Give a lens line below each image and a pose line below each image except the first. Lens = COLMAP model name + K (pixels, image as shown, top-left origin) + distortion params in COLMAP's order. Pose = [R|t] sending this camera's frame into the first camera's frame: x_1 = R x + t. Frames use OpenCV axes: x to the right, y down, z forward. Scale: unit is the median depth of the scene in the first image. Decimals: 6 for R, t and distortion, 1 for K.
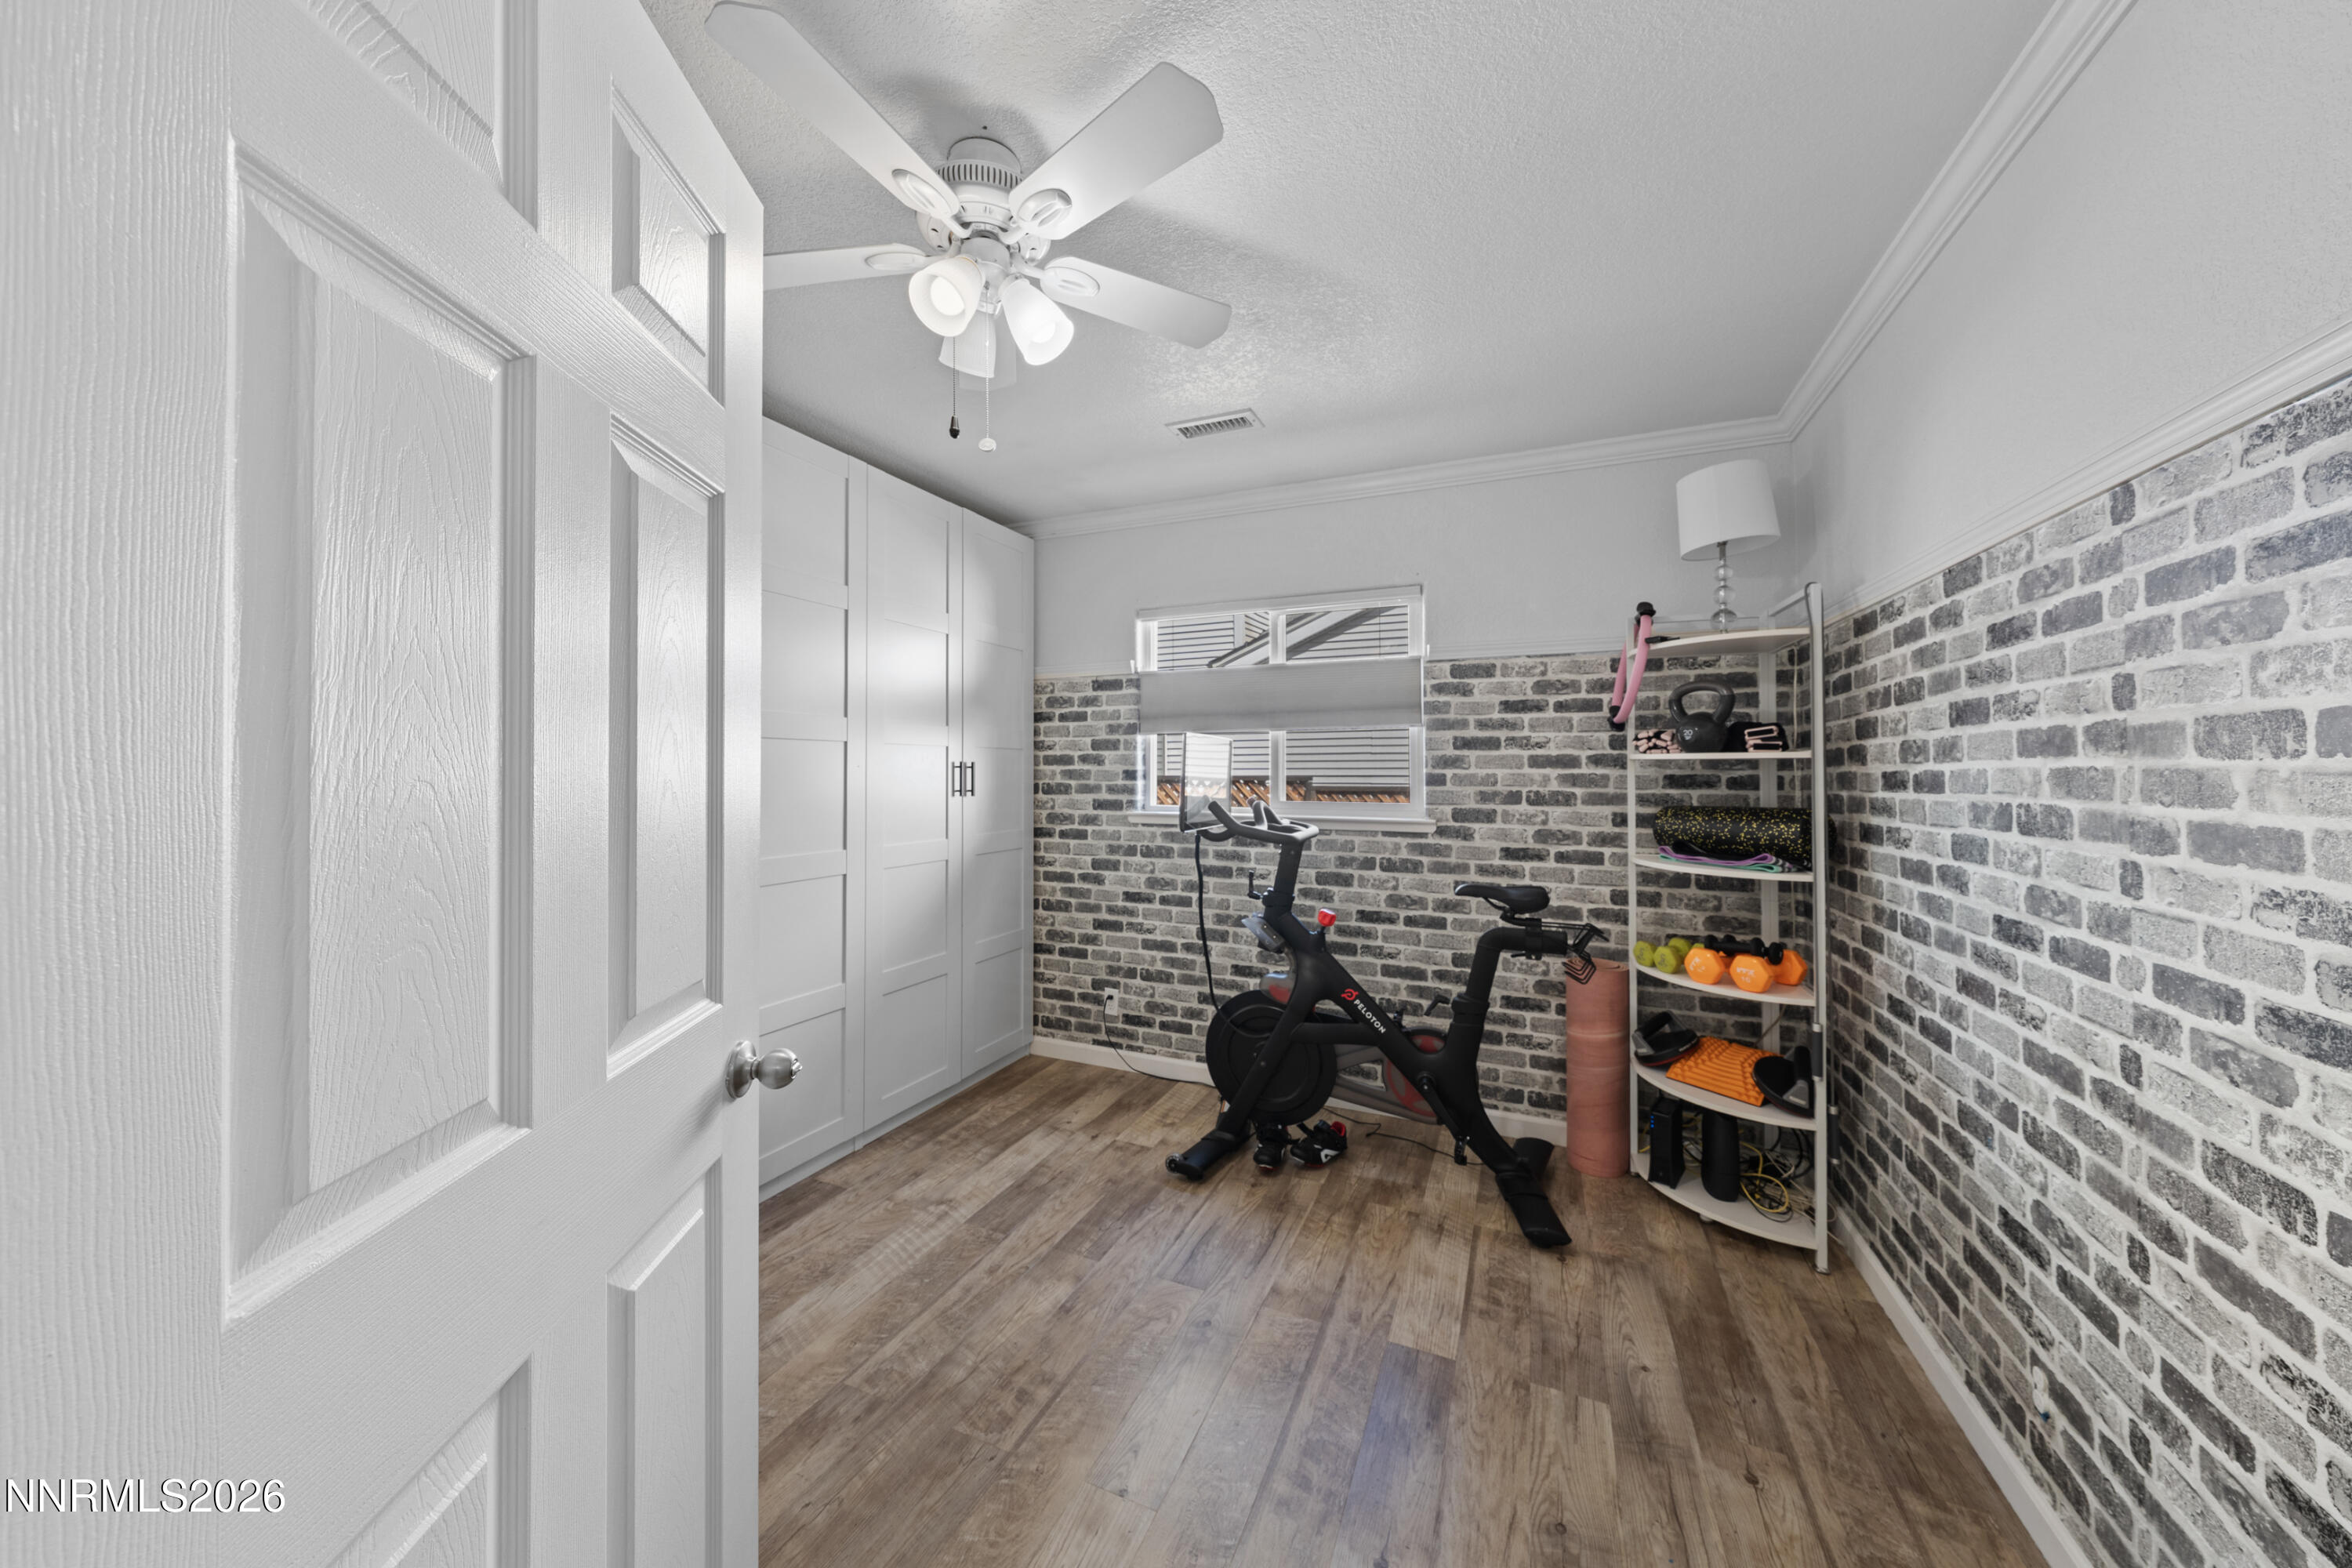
lens RADIAL K [[808.6, 0, 1177.7], [0, 808.6, 768.2], [0, 0, 1]] dist [-0.000190, 0.000066]
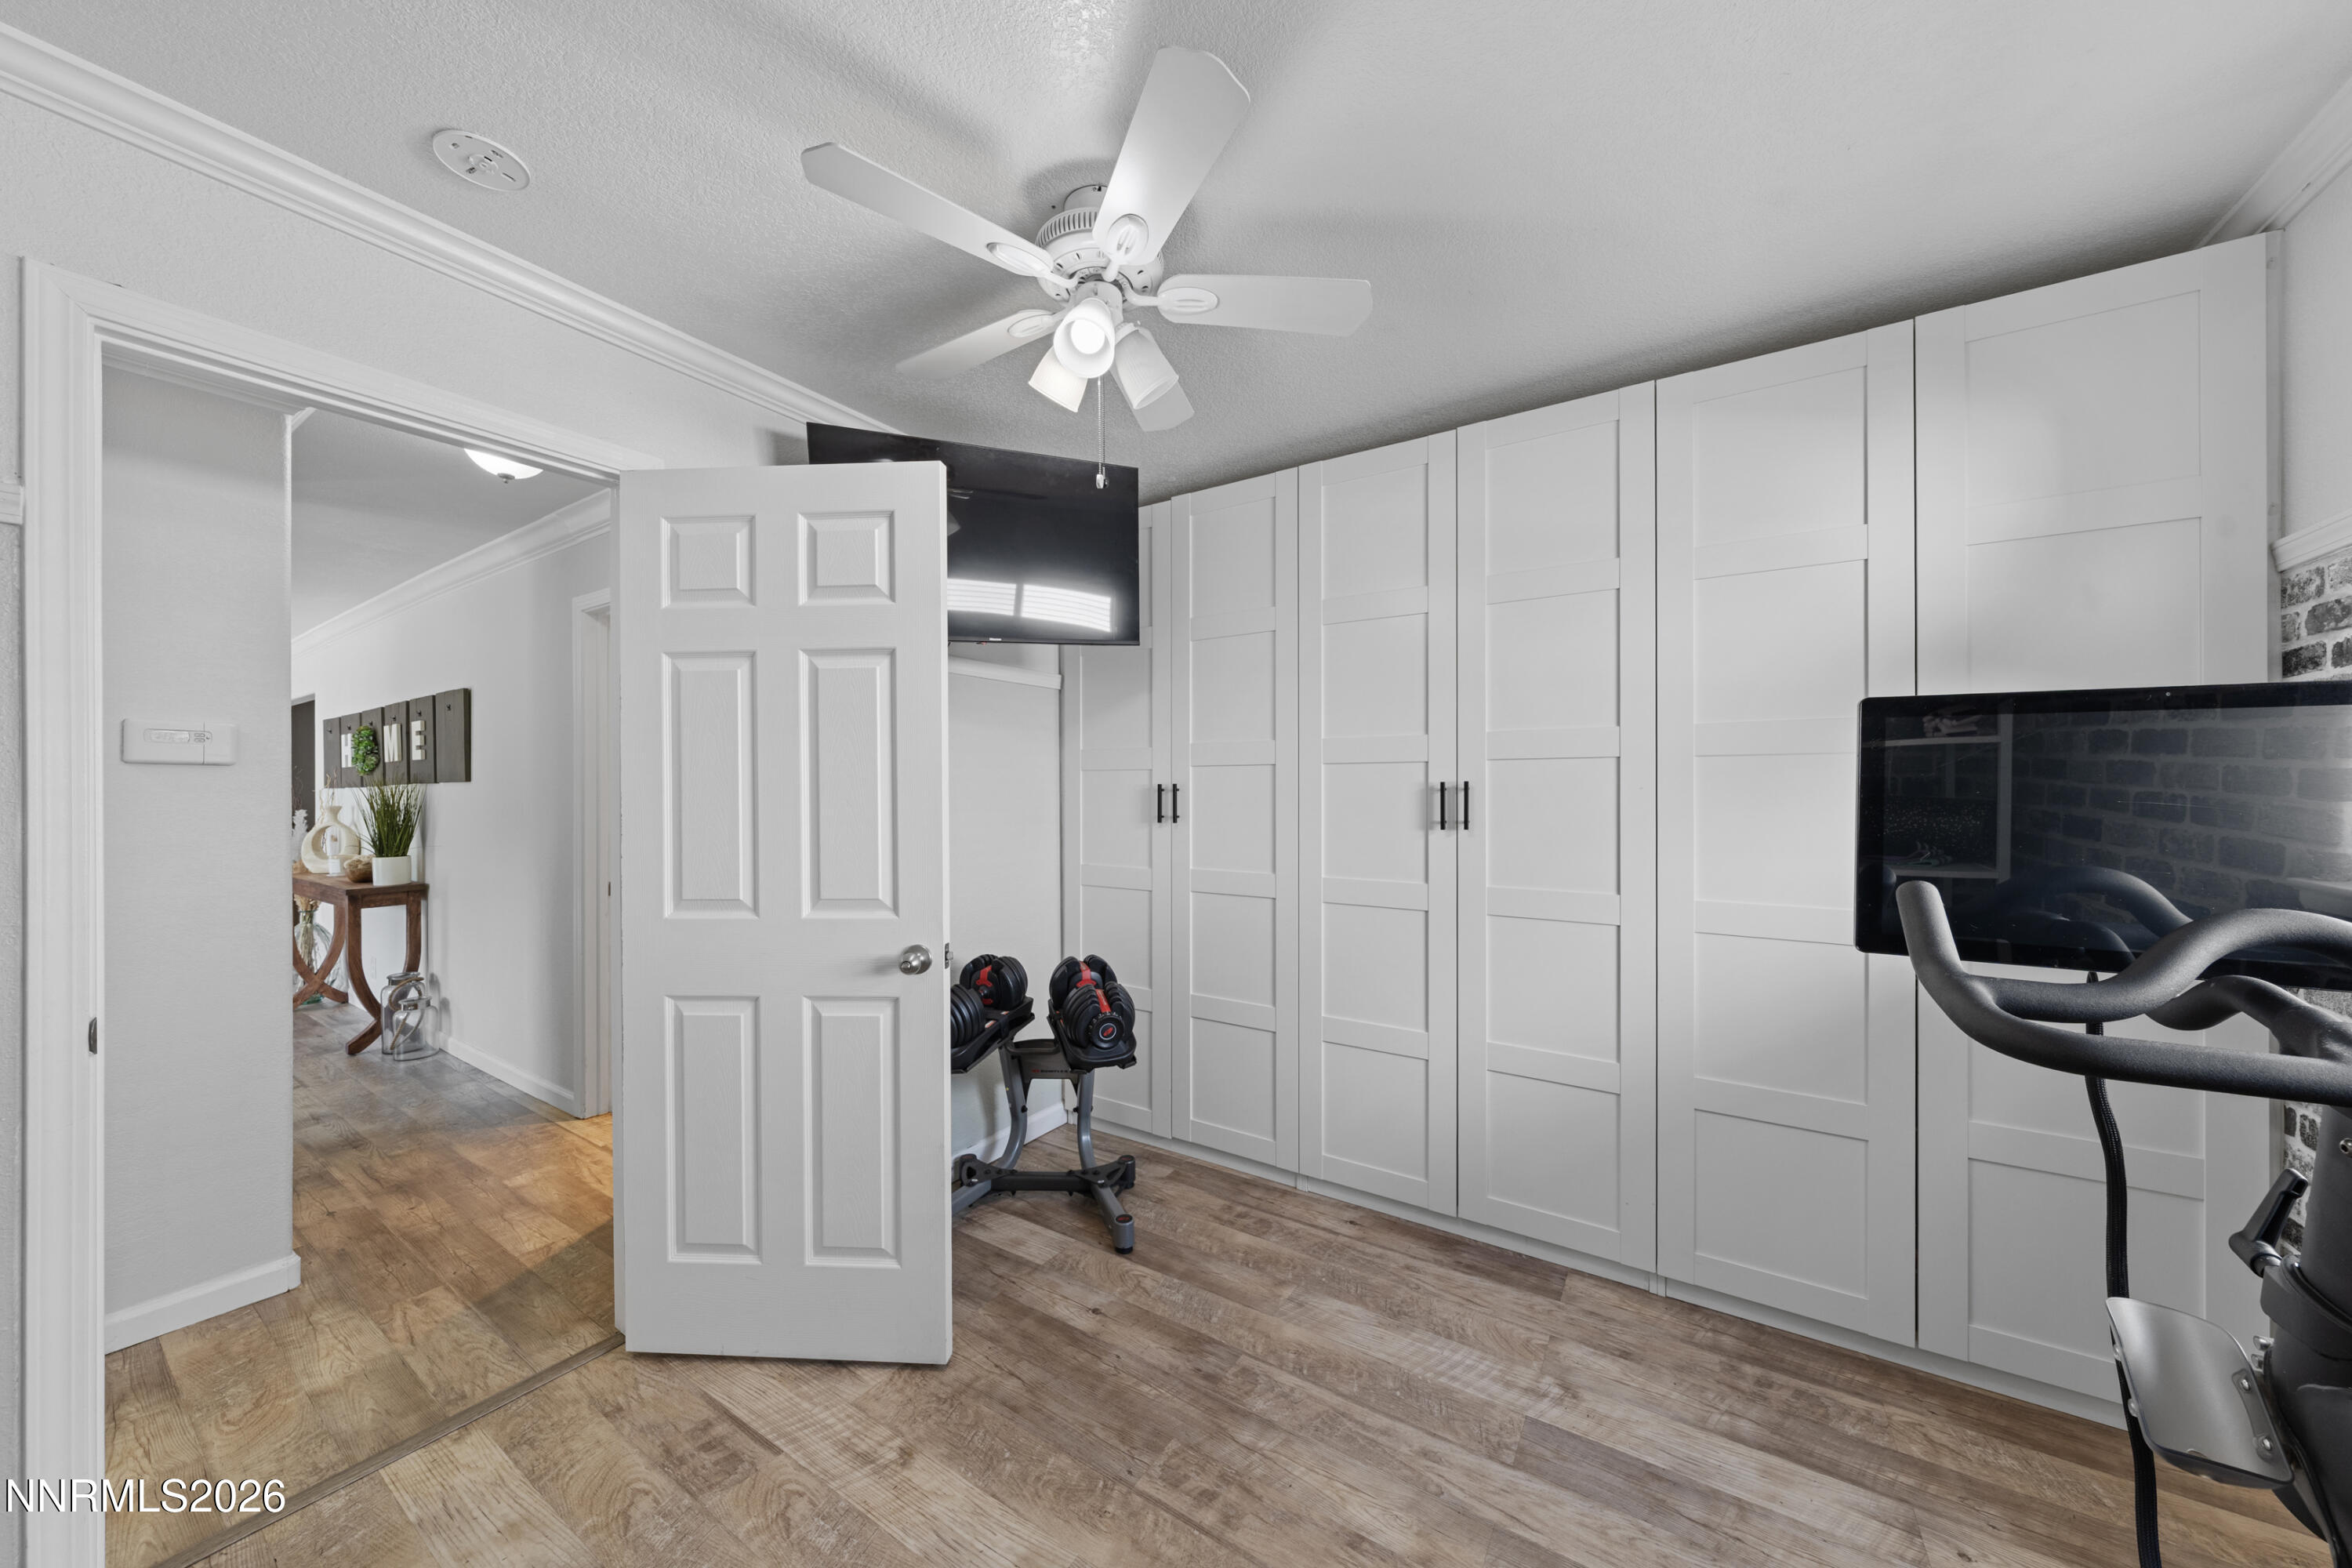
lens RADIAL K [[808.6, 0, 1180.2], [0, 808.6, 798.9], [0, 0, 1]] dist [-0.000190, 0.000066]
pose [[-0.161825, 0.008314, -0.986784, 0.459961], [0.005944, 0.999955, 0.007450, -0.000612], [0.986802, -0.004660, -0.161867, 0.747918]]
